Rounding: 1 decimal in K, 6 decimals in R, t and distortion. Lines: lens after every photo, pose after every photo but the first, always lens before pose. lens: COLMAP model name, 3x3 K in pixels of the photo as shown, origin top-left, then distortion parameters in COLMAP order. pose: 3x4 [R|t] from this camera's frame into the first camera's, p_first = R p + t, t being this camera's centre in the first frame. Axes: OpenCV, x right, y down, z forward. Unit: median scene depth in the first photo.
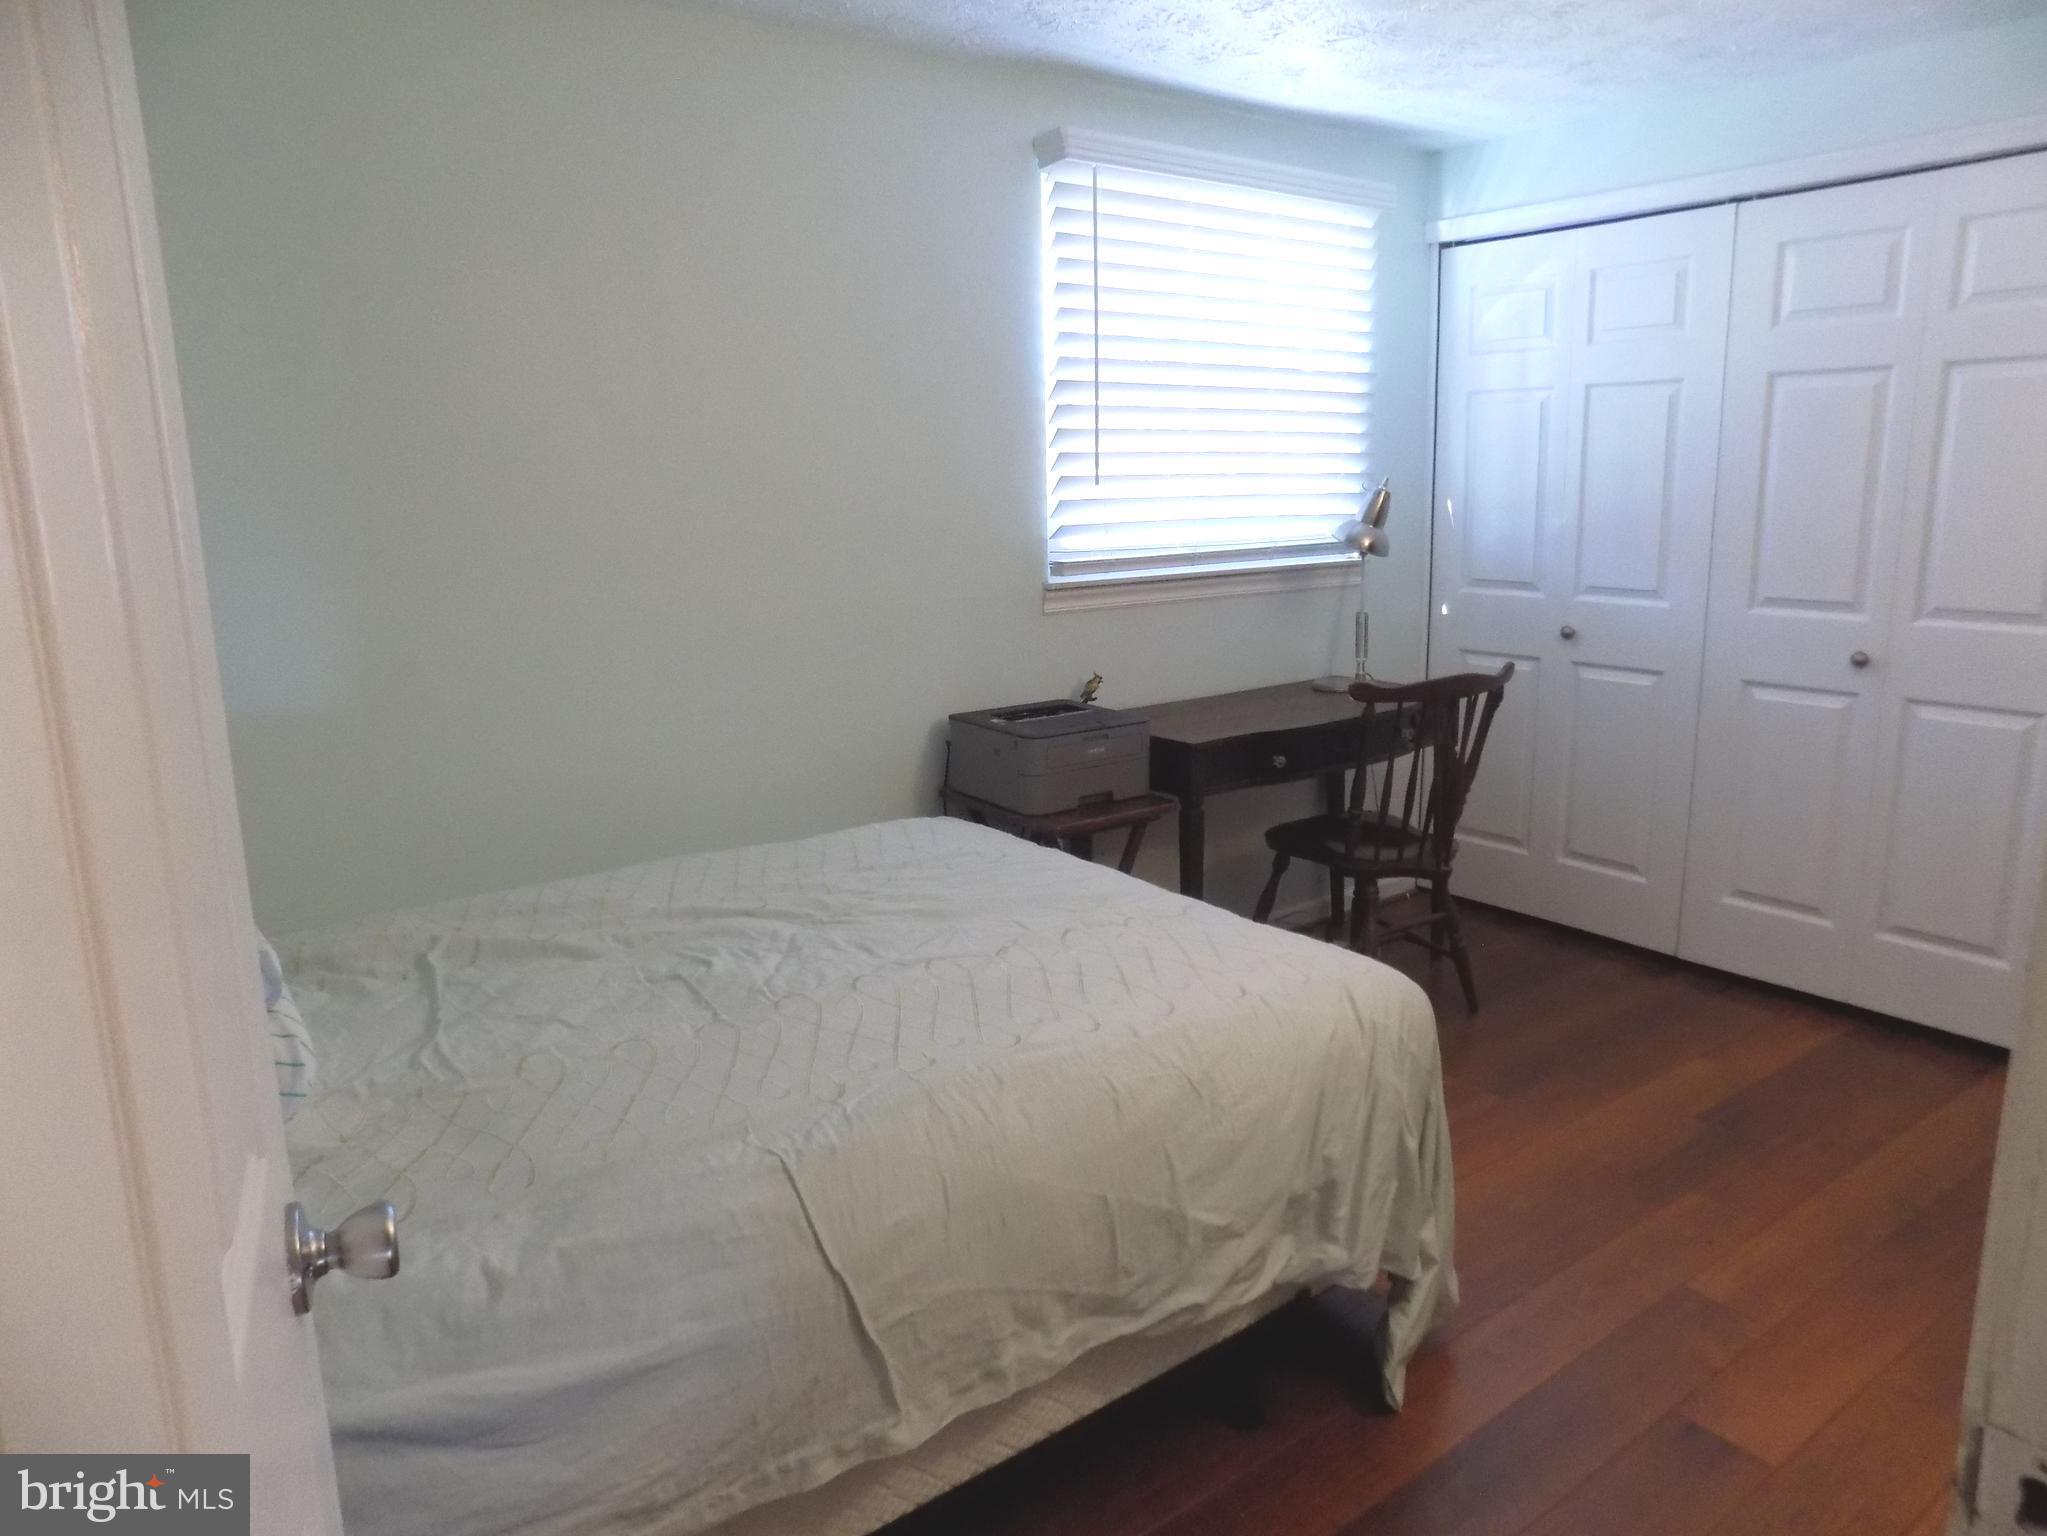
lens RADIAL K [[1346.9, 0, 1023.5], [0, 1346.9, 768.0], [0, 0, 1]] dist [-0.009994, 0.001921]
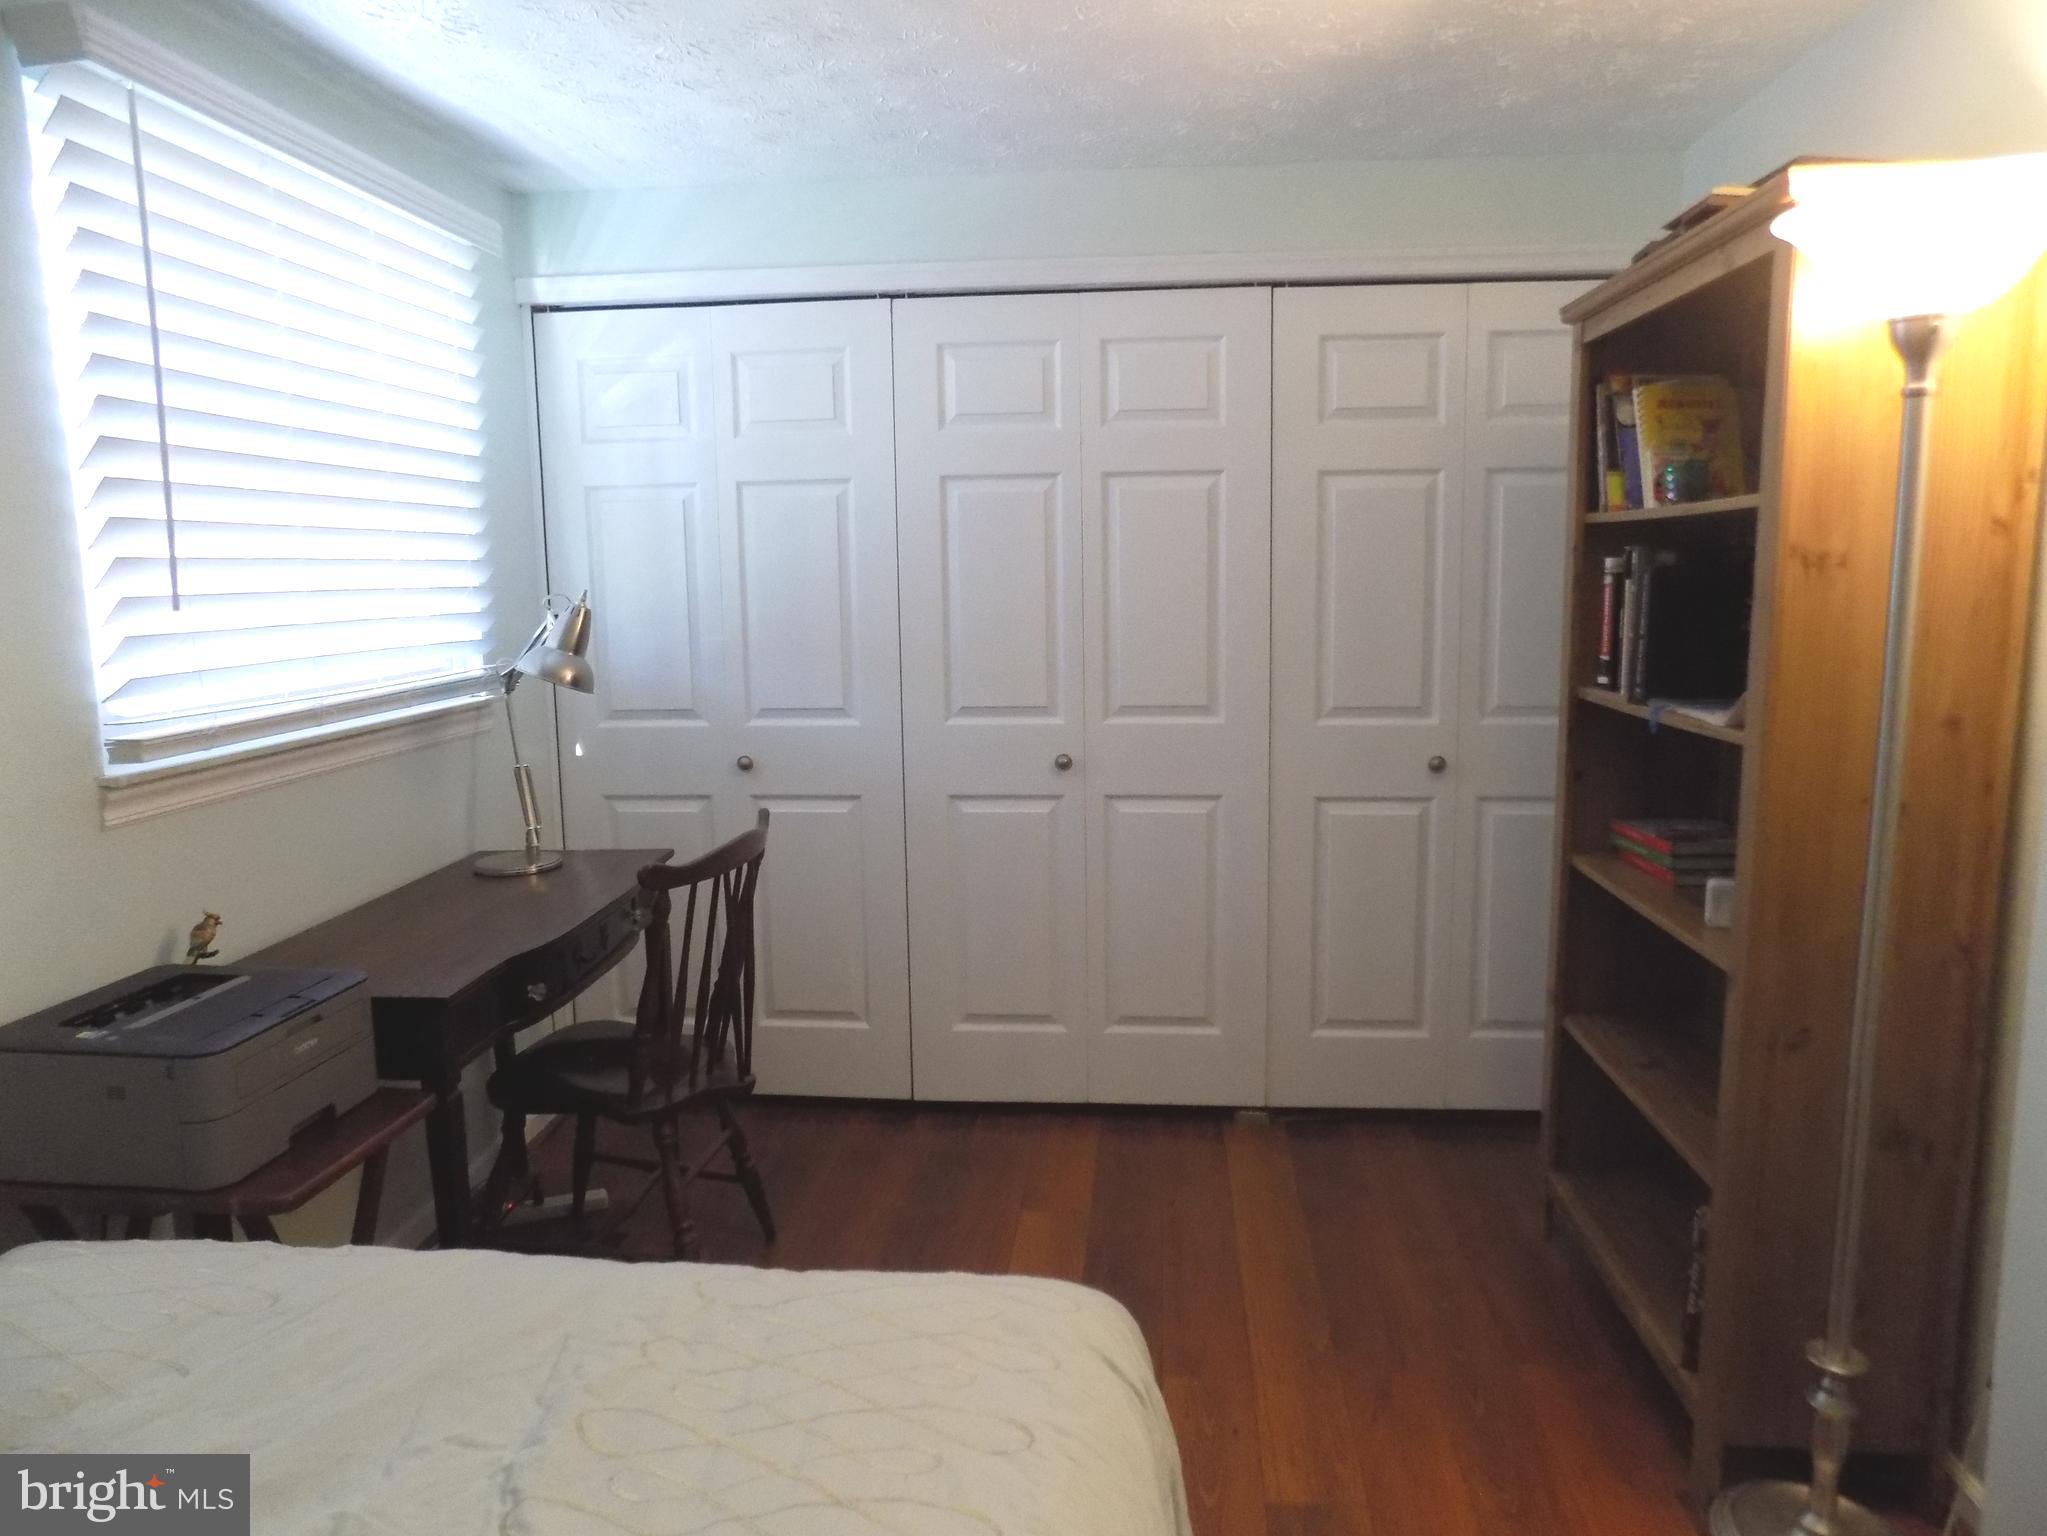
lens RADIAL K [[1391.5, 0, 1023.5], [0, 1391.5, 768.0], [0, 0, 1]] dist [-0.074603, 0.072283]
pose [[0.674463, -0.105983, 0.730662, -0.143758], [0.166536, 0.985977, -0.010710, -0.066354], [-0.719281, 0.128905, 0.682655, 0.298278]]
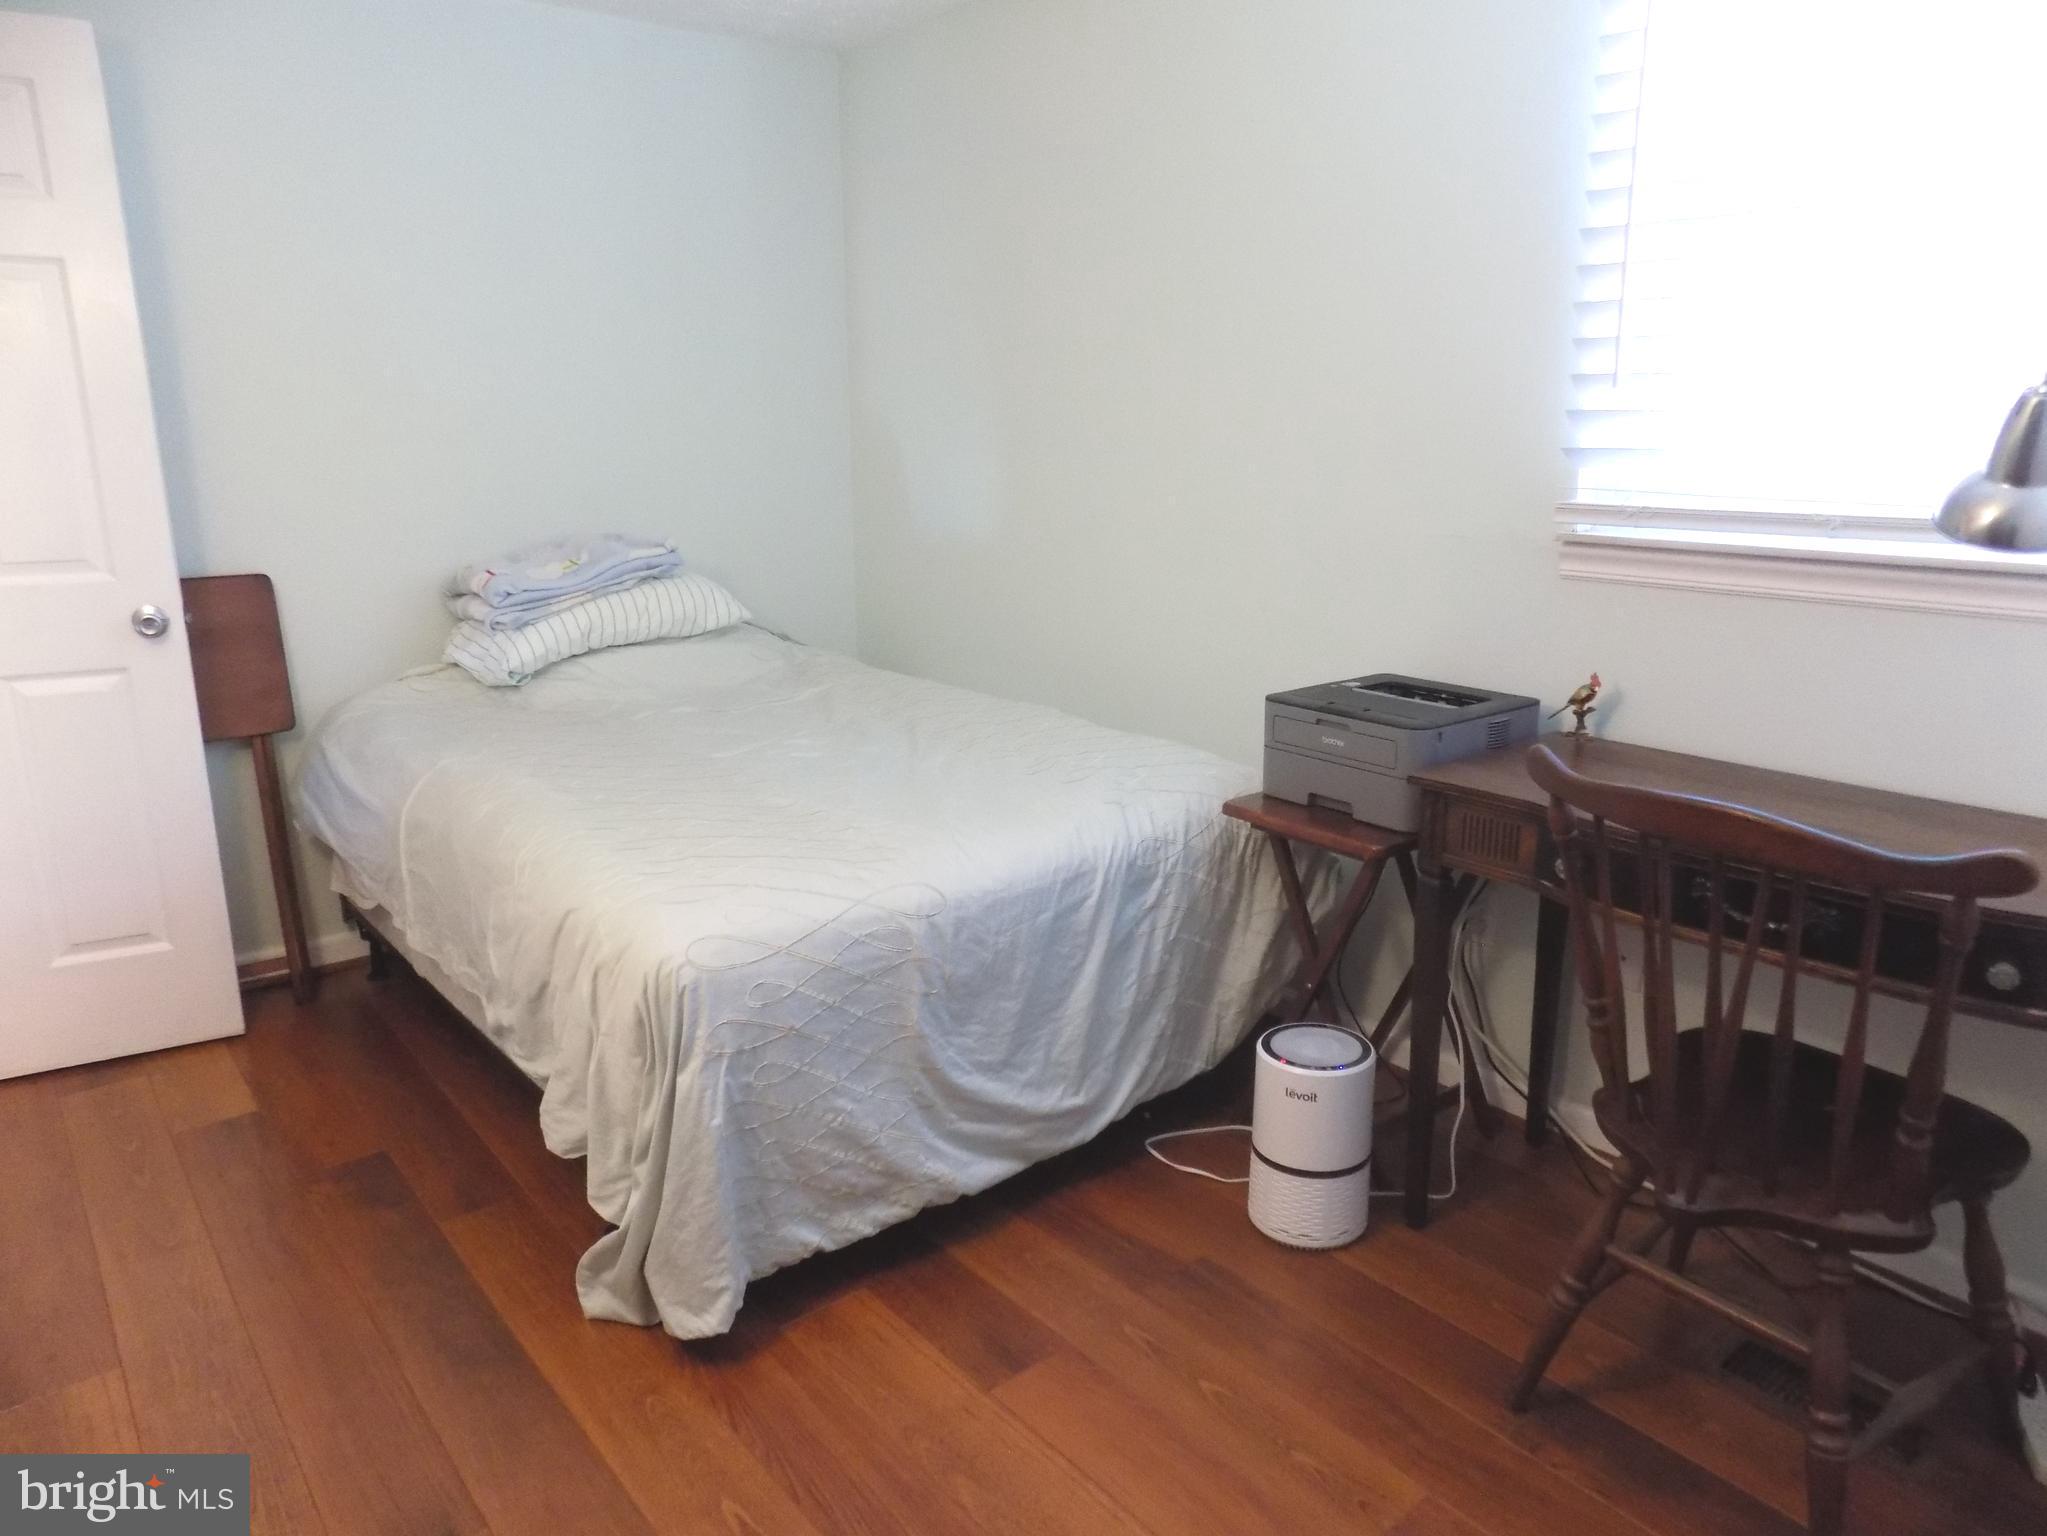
lens RADIAL K [[1391.5, 0, 1023.5], [0, 1391.5, 768.0], [0, 0, 1]] dist [-0.074603, 0.072283]
pose [[0.045044, 0.264331, -0.963379, 0.701963], [-0.212191, 0.944884, 0.249336, -0.136979], [0.976189, 0.193190, 0.098650, 0.666728]]
